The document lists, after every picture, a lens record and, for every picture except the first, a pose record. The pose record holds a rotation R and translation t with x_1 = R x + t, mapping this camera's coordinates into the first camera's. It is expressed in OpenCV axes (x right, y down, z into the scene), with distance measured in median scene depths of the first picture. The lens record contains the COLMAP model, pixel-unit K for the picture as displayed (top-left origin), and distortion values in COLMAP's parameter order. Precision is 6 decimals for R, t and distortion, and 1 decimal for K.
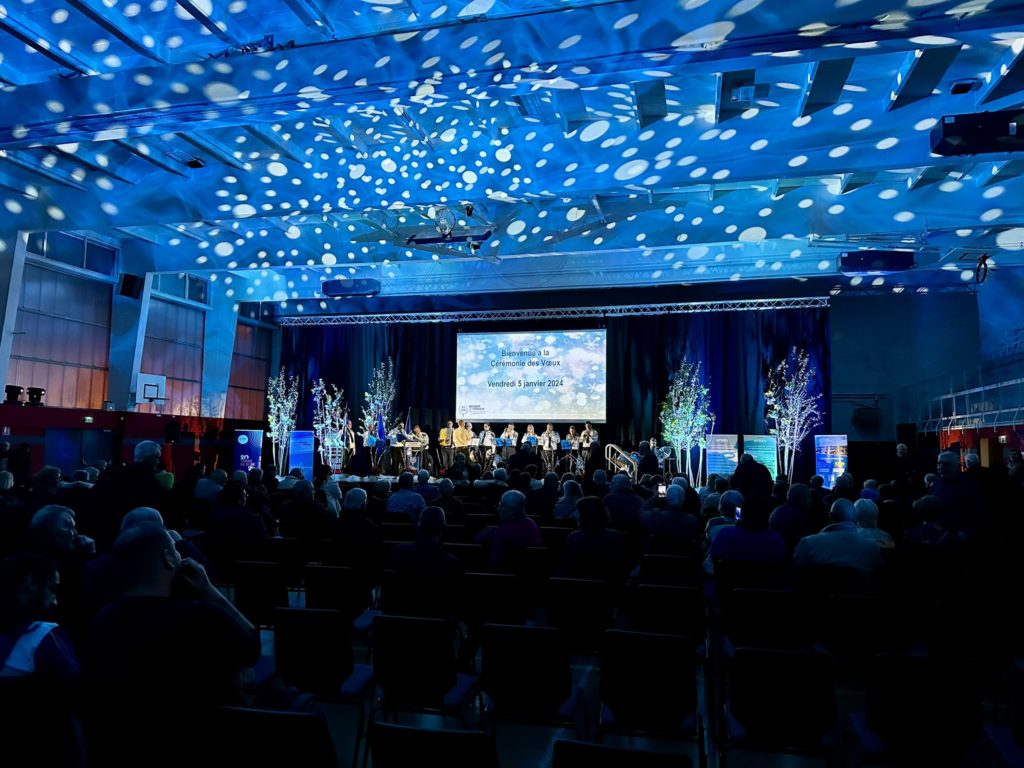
lens RADIAL K [[737.5, 0, 516.4], [0, 737.5, 392.6], [0, 0, 1]] dist [0.176609, -0.224138]
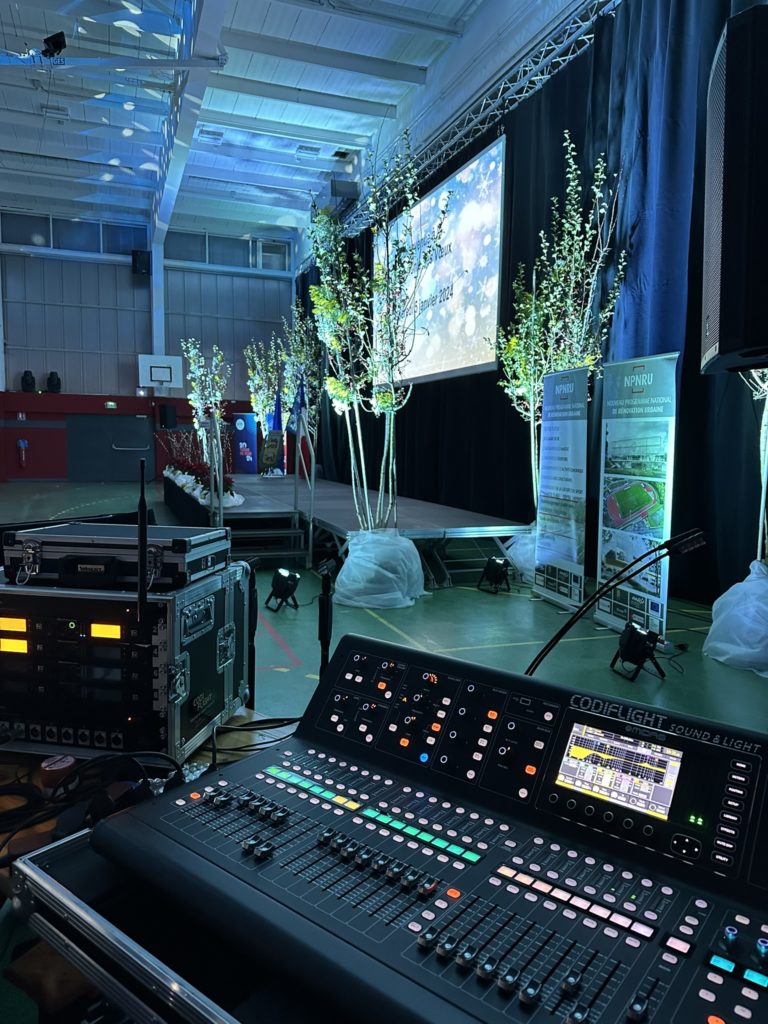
lens RADIAL K [[737.5, 0, 384.0], [0, 737.5, 512.0], [0, 0, 1]] dist [0.176609, -0.224138]
pose [[0.568911, 0.072246, -0.819220, 0.444765], [0.058207, 0.990099, 0.127737, 0.064849], [0.820337, -0.120356, 0.559073, 0.675443]]
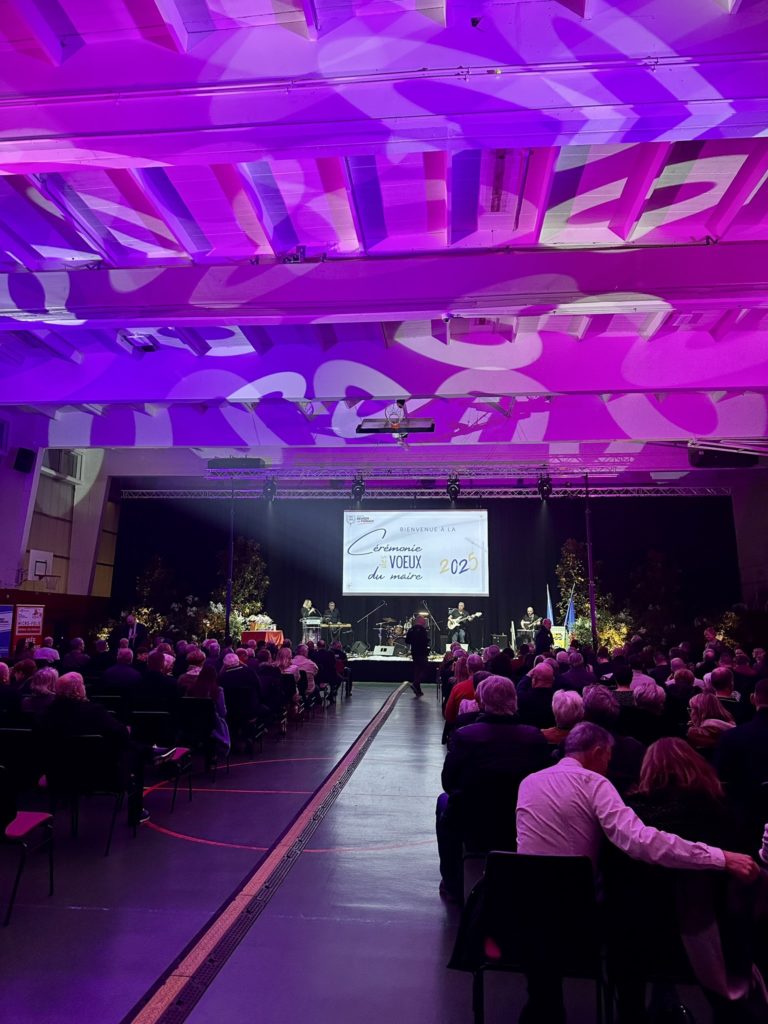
lens RADIAL K [[737.5, 0, 384.0], [0, 737.5, 512.0], [0, 0, 1]] dist [0.176609, -0.224138]
pose [[0.988863, 0.012356, 0.148317, -0.182445], [-0.002346, 0.997718, -0.067479, -0.008646], [-0.148812, 0.066379, 0.986635, -0.027740]]
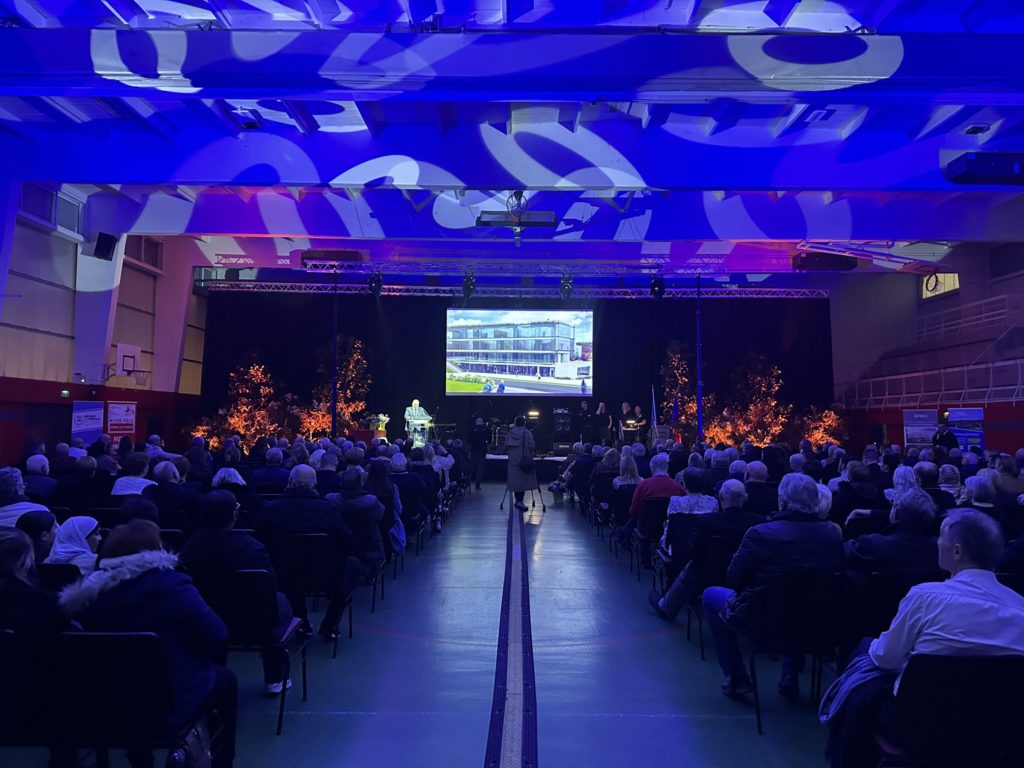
lens RADIAL K [[737.5, 0, 516.4], [0, 737.5, 392.6], [0, 0, 1]] dist [0.176609, -0.224138]
pose [[0.969869, 0.000647, 0.243628, -0.240229], [-0.010781, 0.999131, 0.040265, -0.007480], [-0.243390, -0.041678, 0.969033, -0.002321]]
